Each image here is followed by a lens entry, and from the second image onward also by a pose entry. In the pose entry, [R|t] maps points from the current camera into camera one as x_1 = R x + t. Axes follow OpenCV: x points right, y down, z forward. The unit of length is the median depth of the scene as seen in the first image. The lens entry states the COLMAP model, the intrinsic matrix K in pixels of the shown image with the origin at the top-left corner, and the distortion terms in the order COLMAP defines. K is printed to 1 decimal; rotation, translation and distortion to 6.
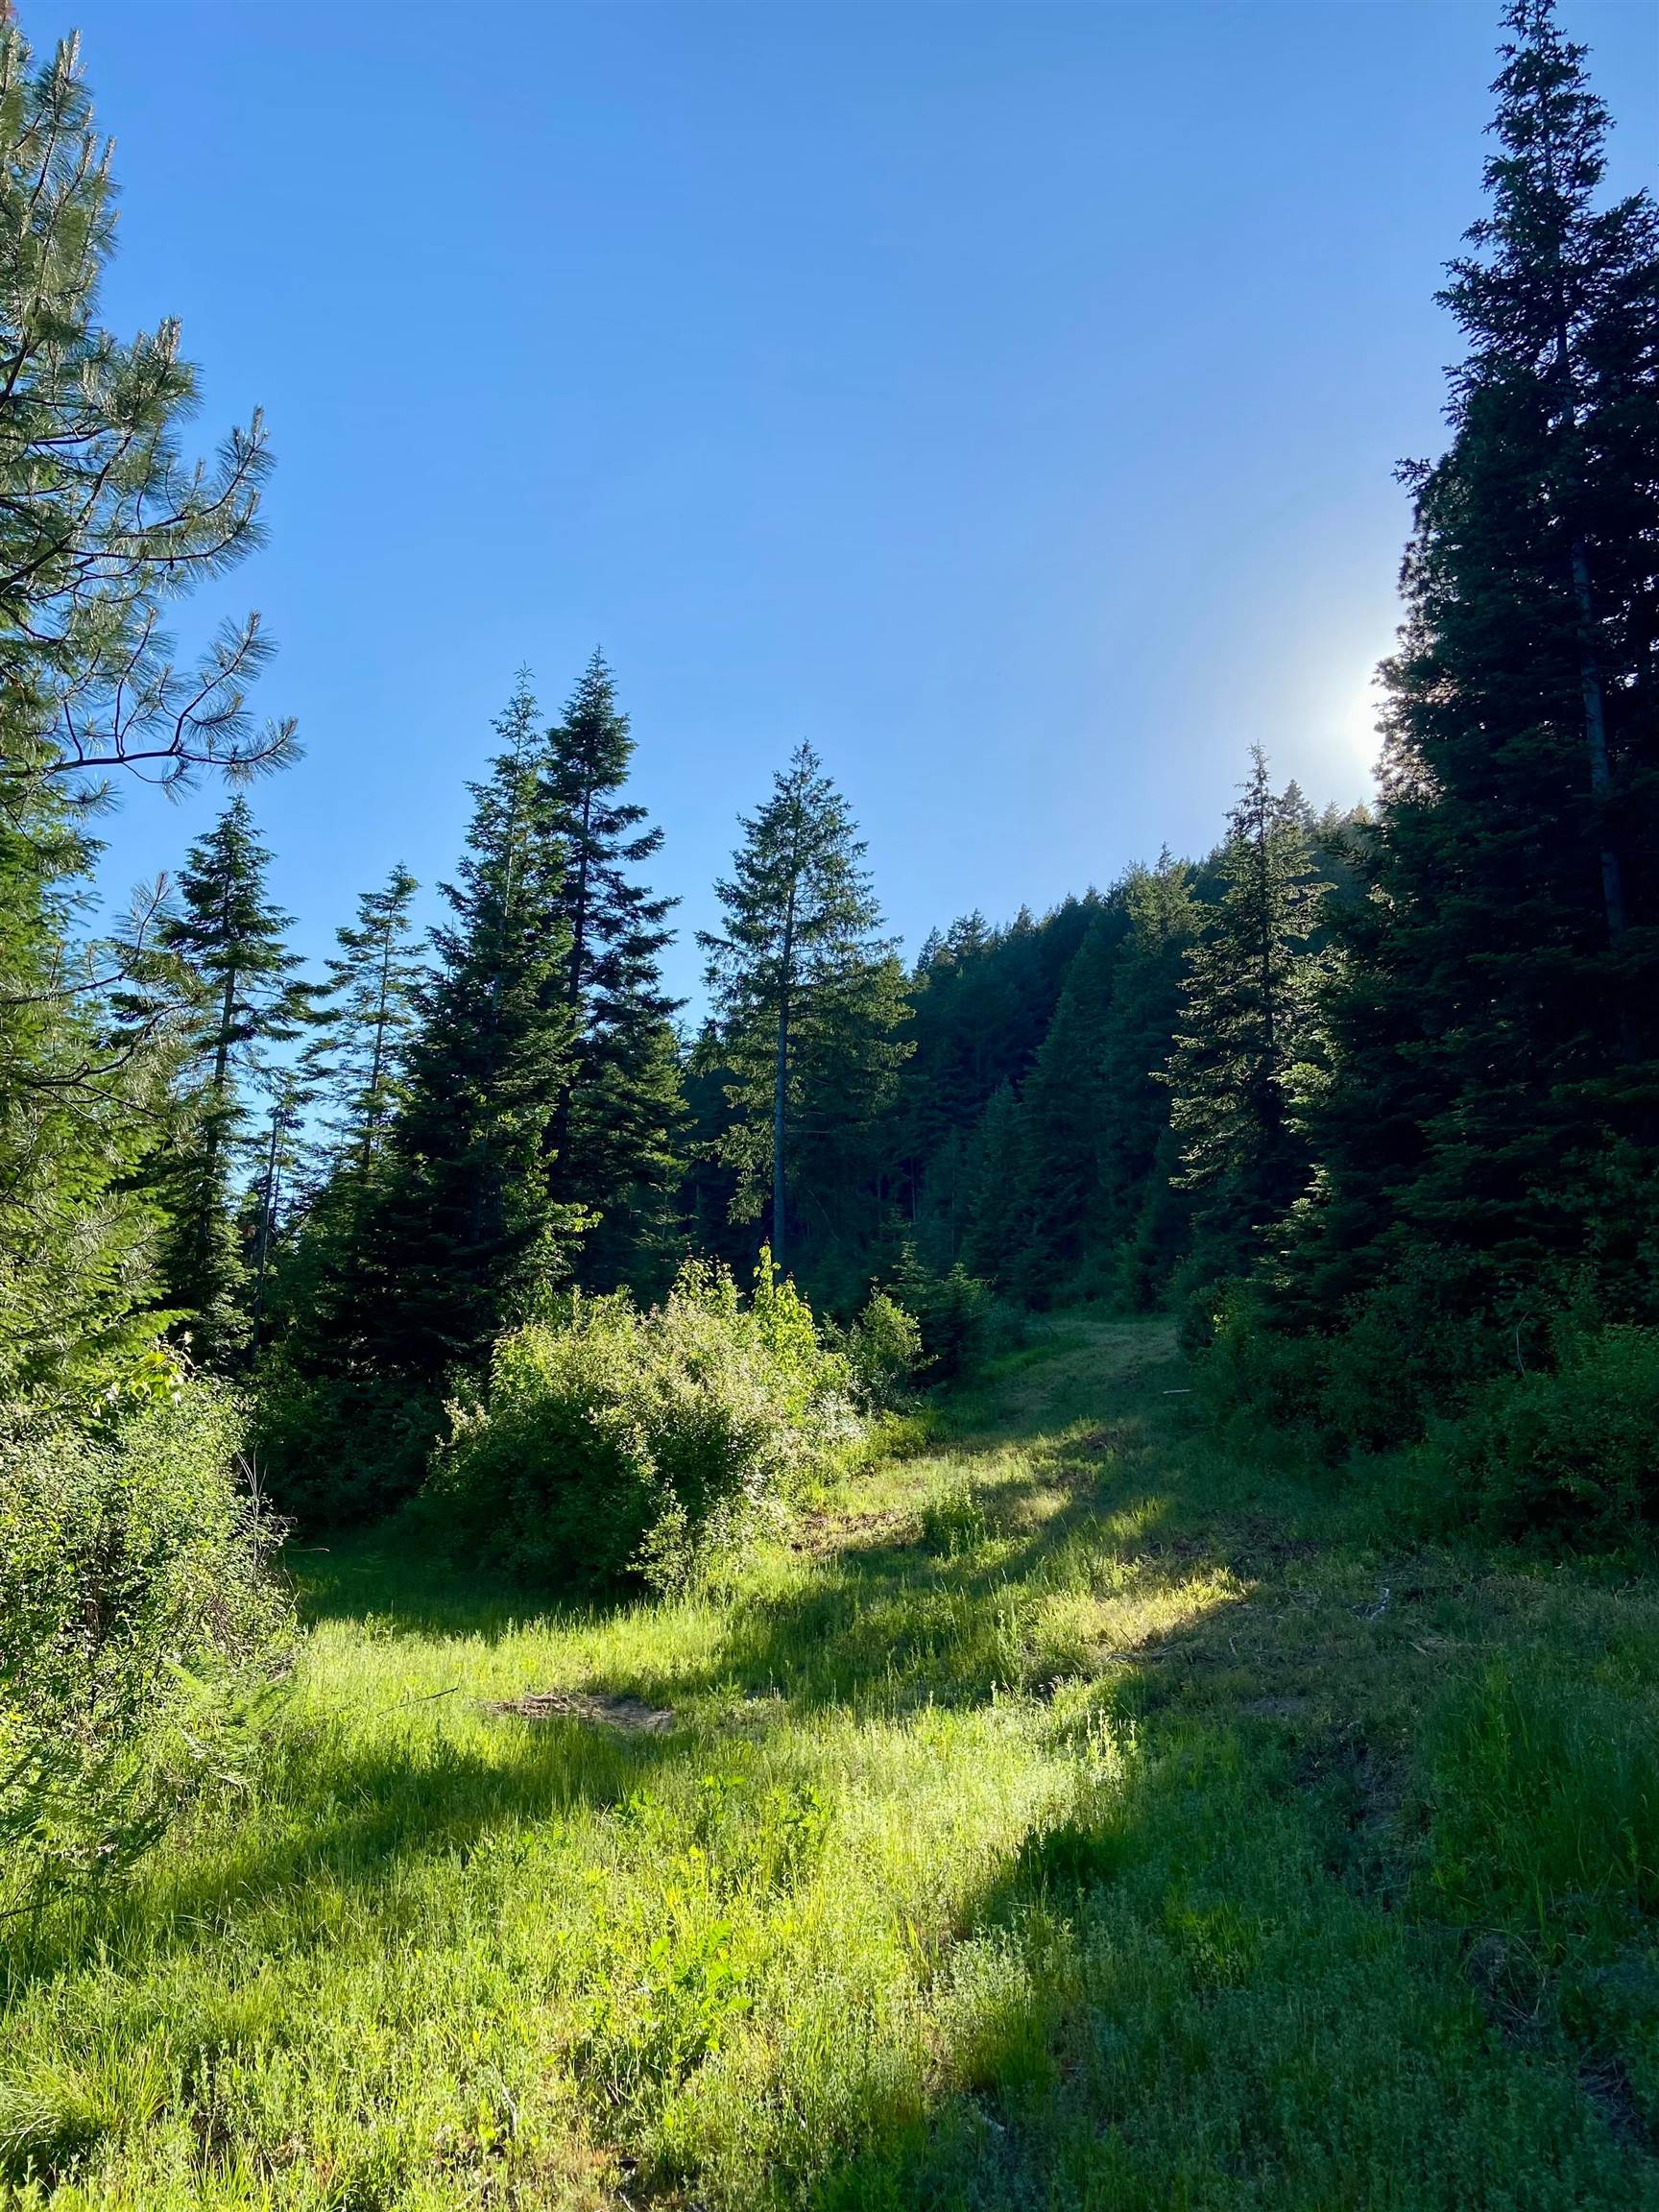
lens RADIAL K [[1695.0, 0, 836.9], [0, 1695.0, 1114.5], [0, 0, 1]] dist [0.073777, -0.099515]
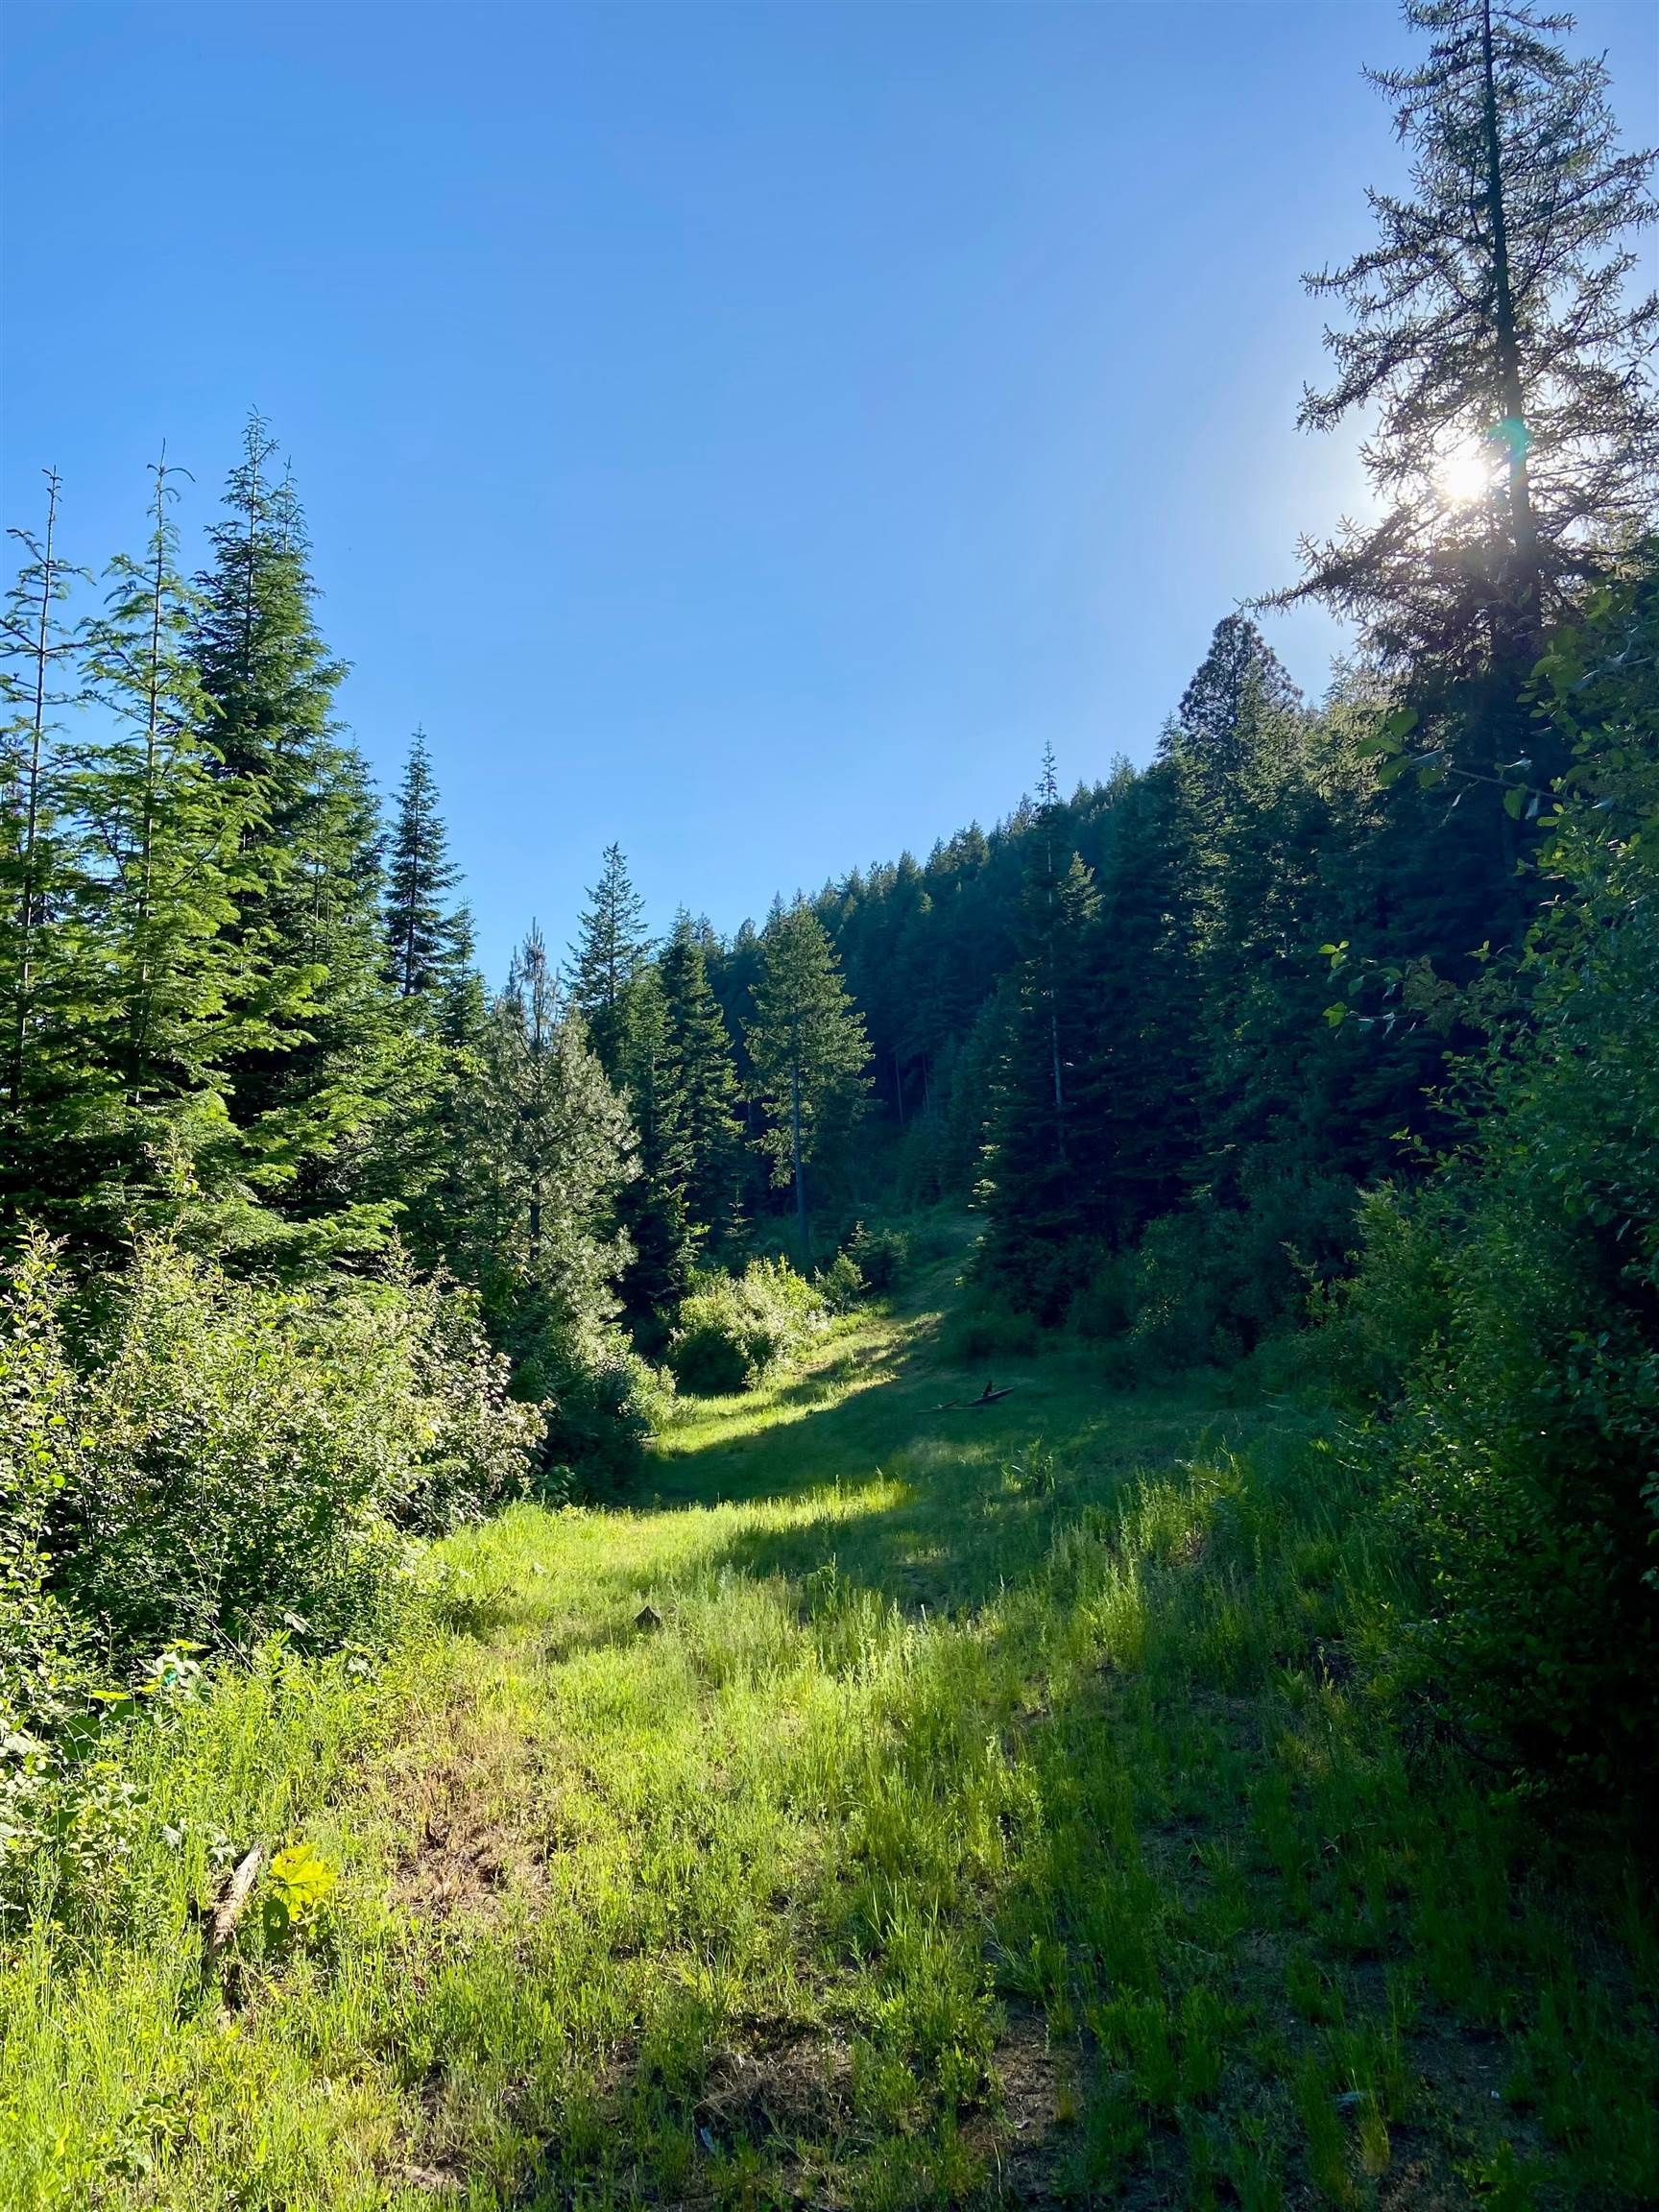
lens RADIAL K [[1695.0, 0, 826.0], [0, 1695.0, 1101.2], [0, 0, 1]] dist [0.073777, -0.099515]
pose [[0.997782, -0.055422, -0.036871, 0.104534], [0.058558, 0.994198, 0.090235, -0.306599], [0.031656, -0.092194, 0.995238, -1.208185]]
